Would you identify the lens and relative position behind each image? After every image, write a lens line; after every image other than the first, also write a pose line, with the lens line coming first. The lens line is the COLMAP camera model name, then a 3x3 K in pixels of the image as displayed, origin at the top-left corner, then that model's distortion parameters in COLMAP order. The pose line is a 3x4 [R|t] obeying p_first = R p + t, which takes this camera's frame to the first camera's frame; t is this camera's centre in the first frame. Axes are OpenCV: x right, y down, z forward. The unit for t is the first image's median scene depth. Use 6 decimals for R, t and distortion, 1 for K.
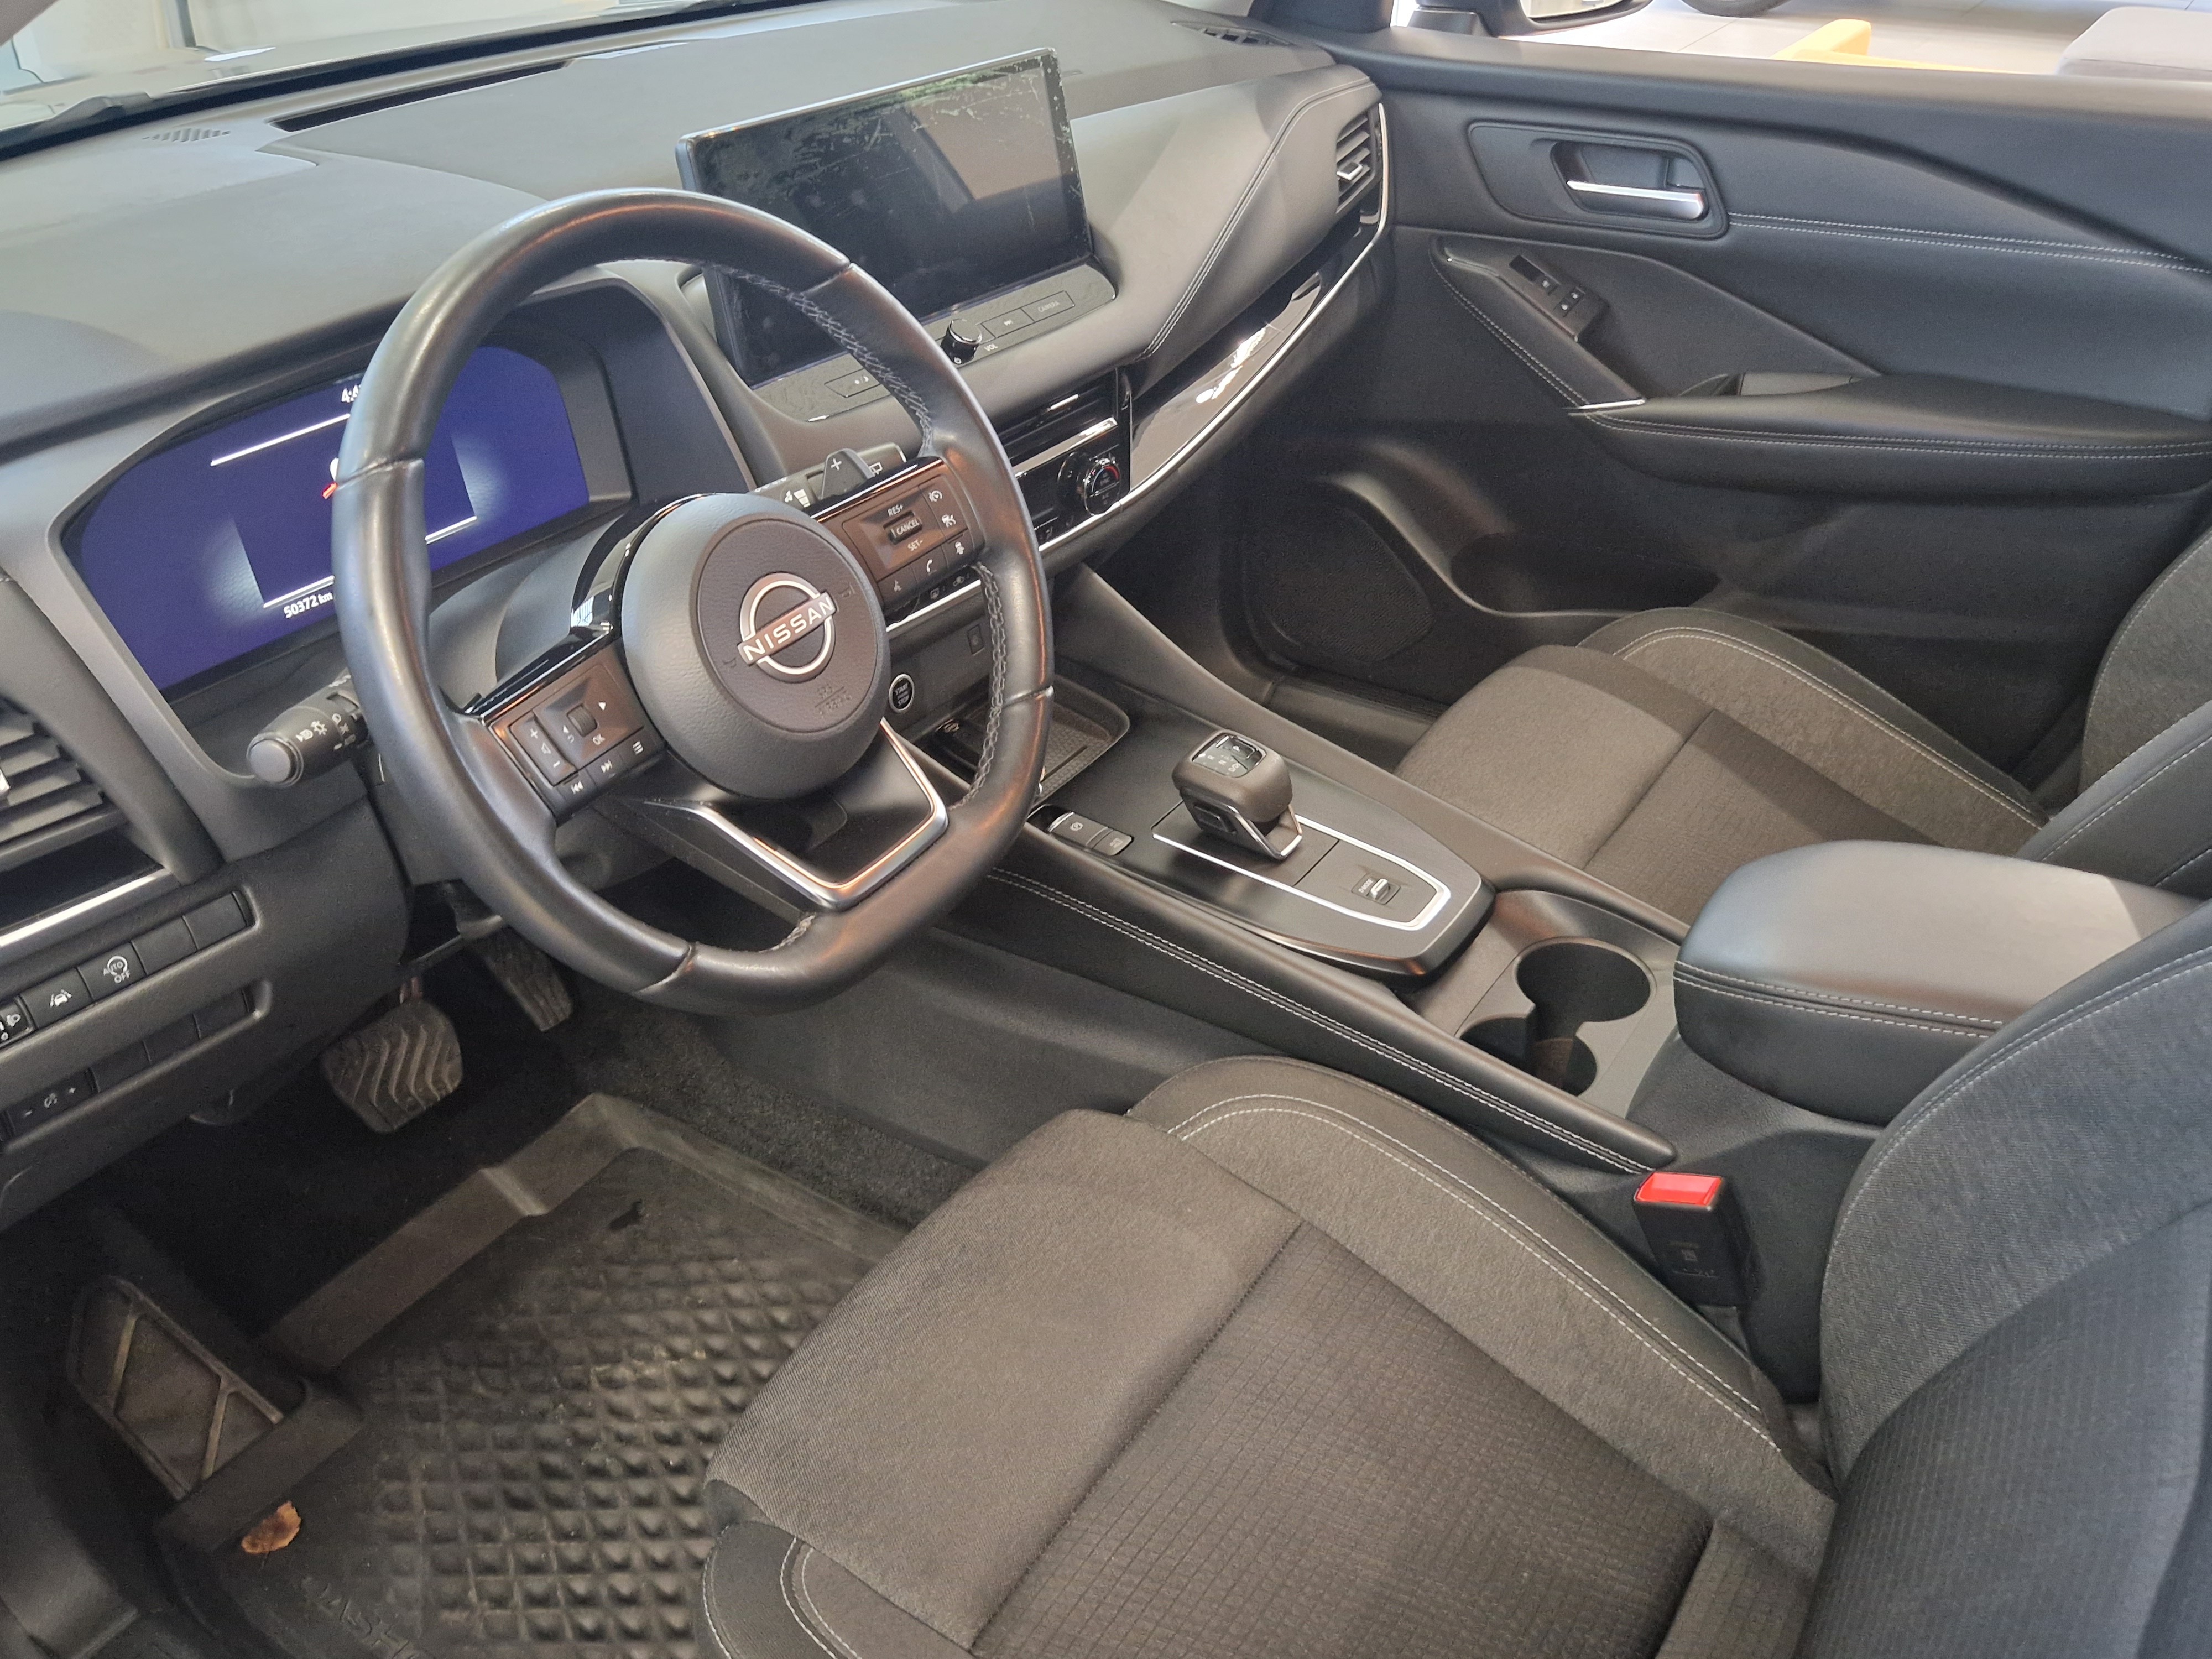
lens RADIAL K [[1905.2, 0, 1112.5], [0, 1905.2, 799.7], [0, 0, 1]] dist [0.079287, -0.082142]
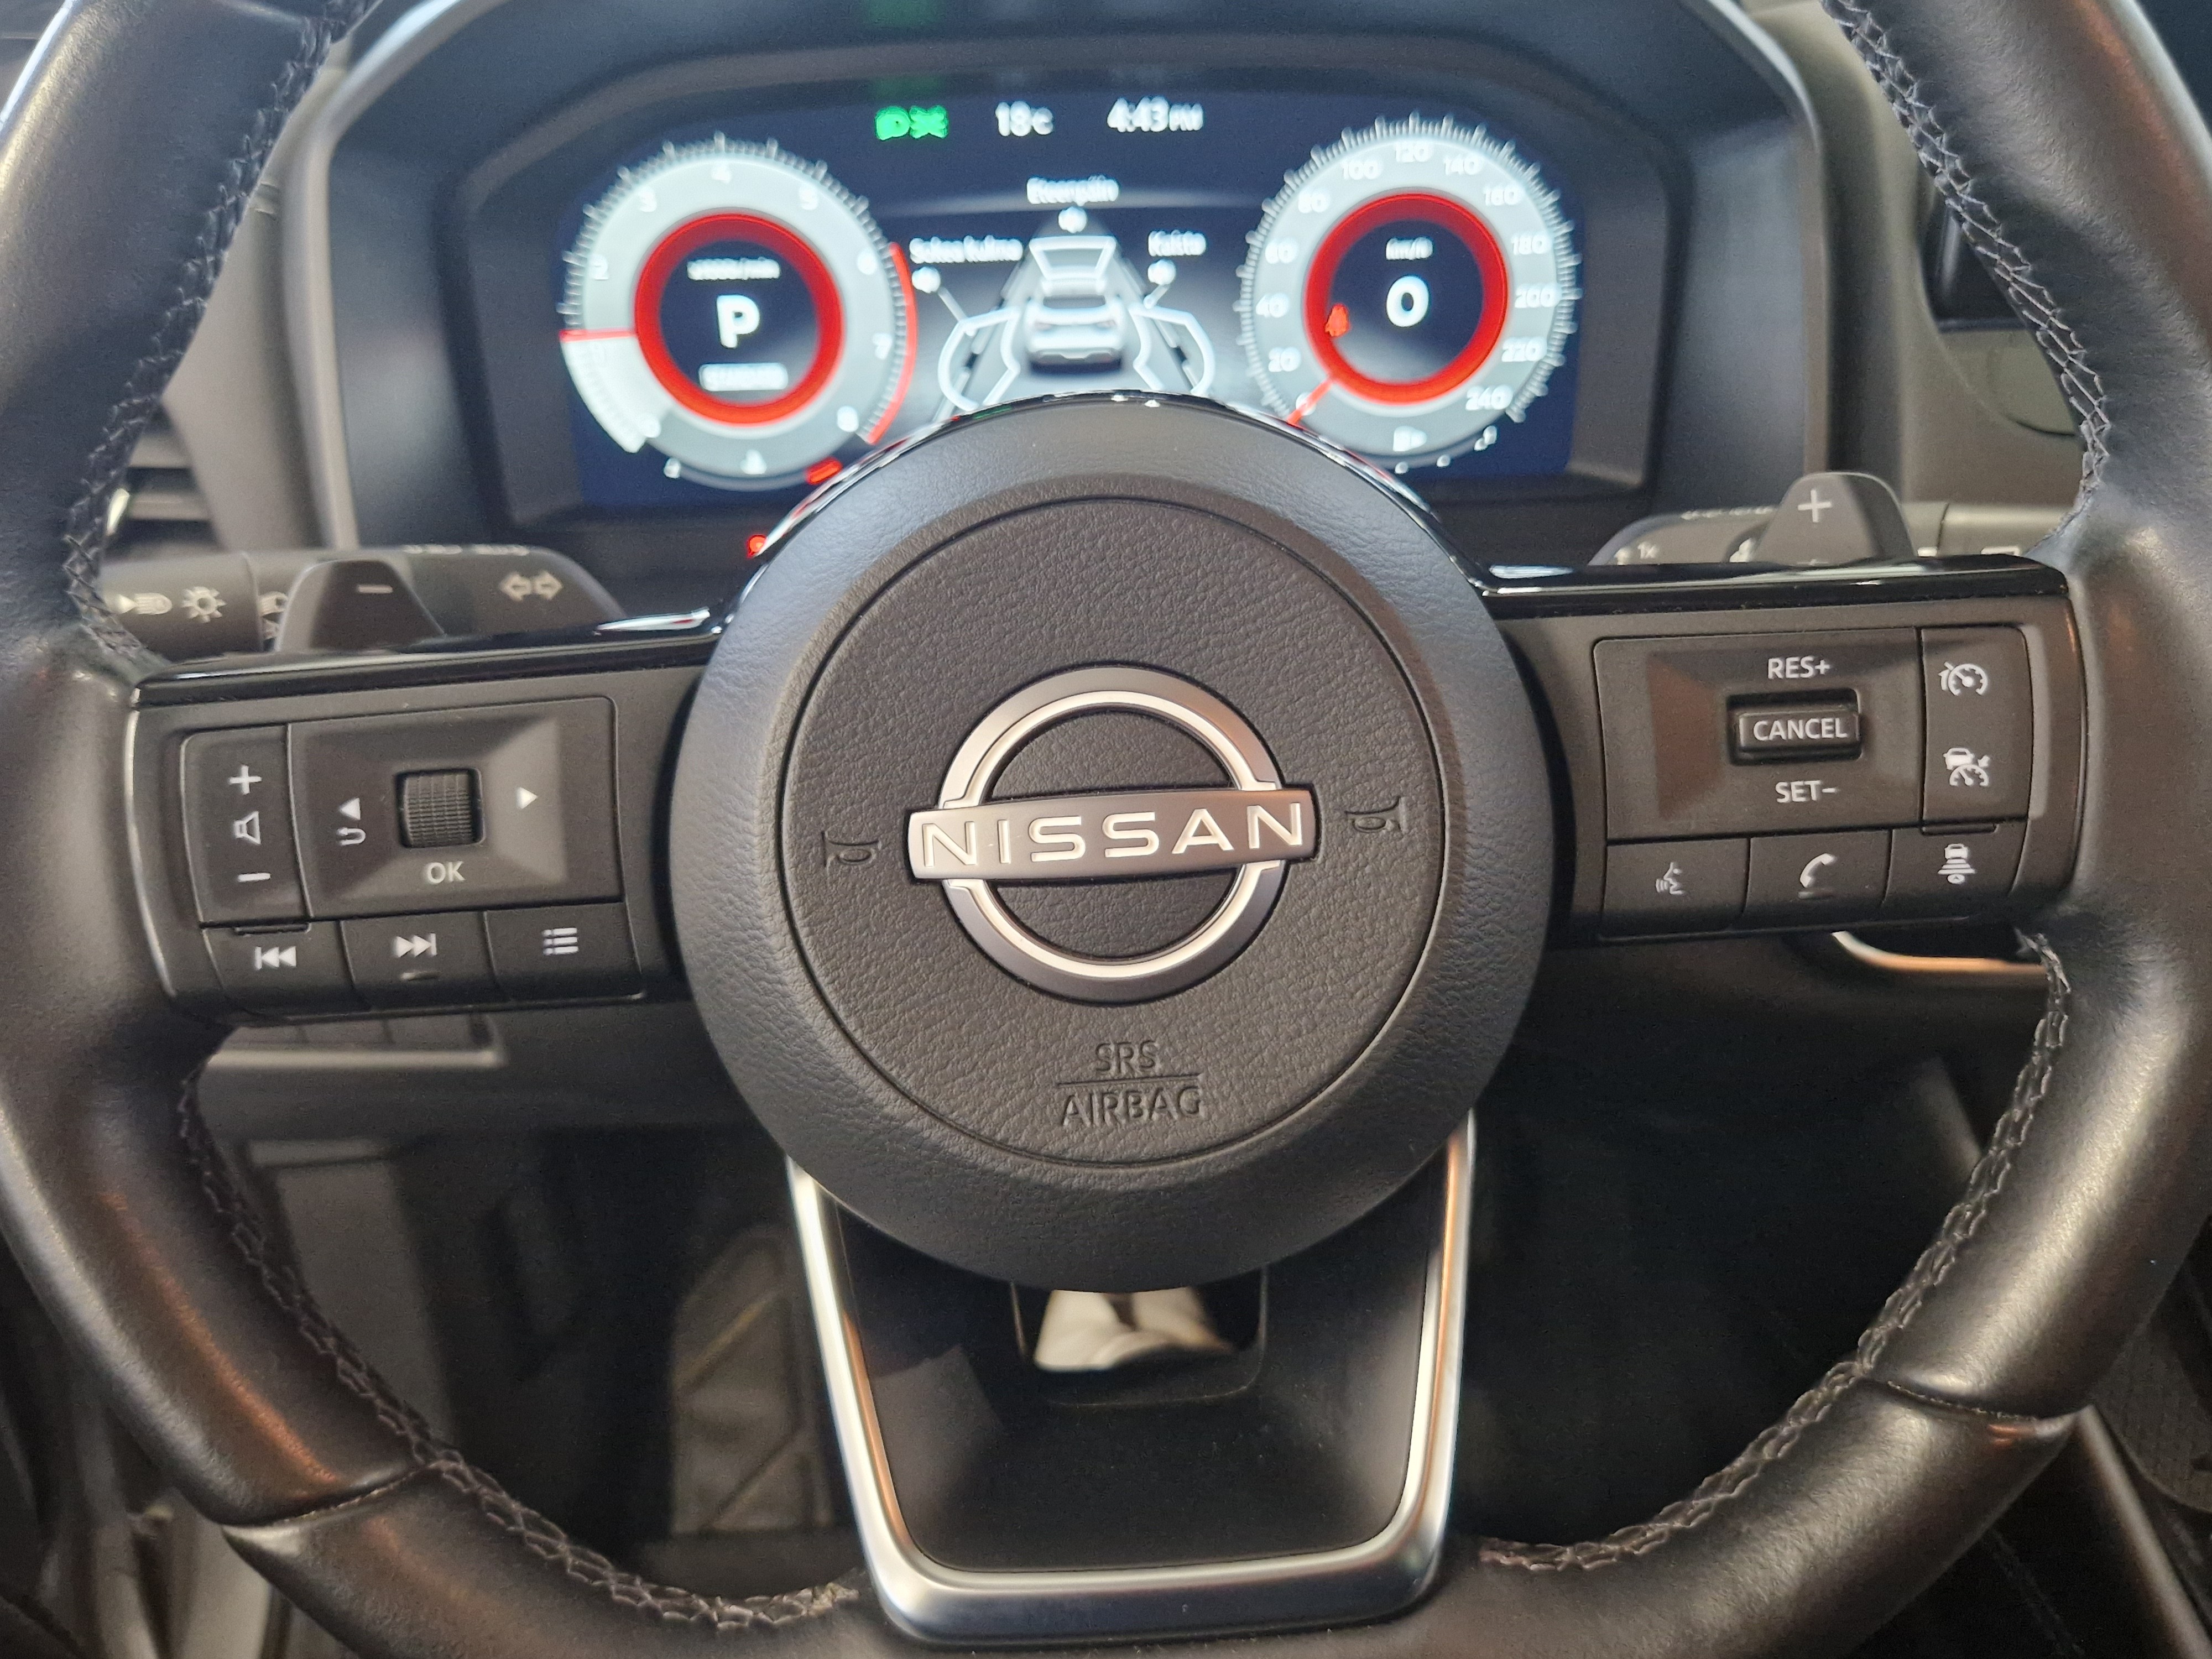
lens RADIAL K [[1905.2, 0, 1112.5], [0, 1905.2, 799.7], [0, 0, 1]] dist [0.079287, -0.082142]
pose [[0.593824, 0.410378, -0.692071, 0.049145], [-0.428340, 0.889369, 0.159837, -0.134522], [0.681100, 0.201527, 0.703910, 0.702049]]
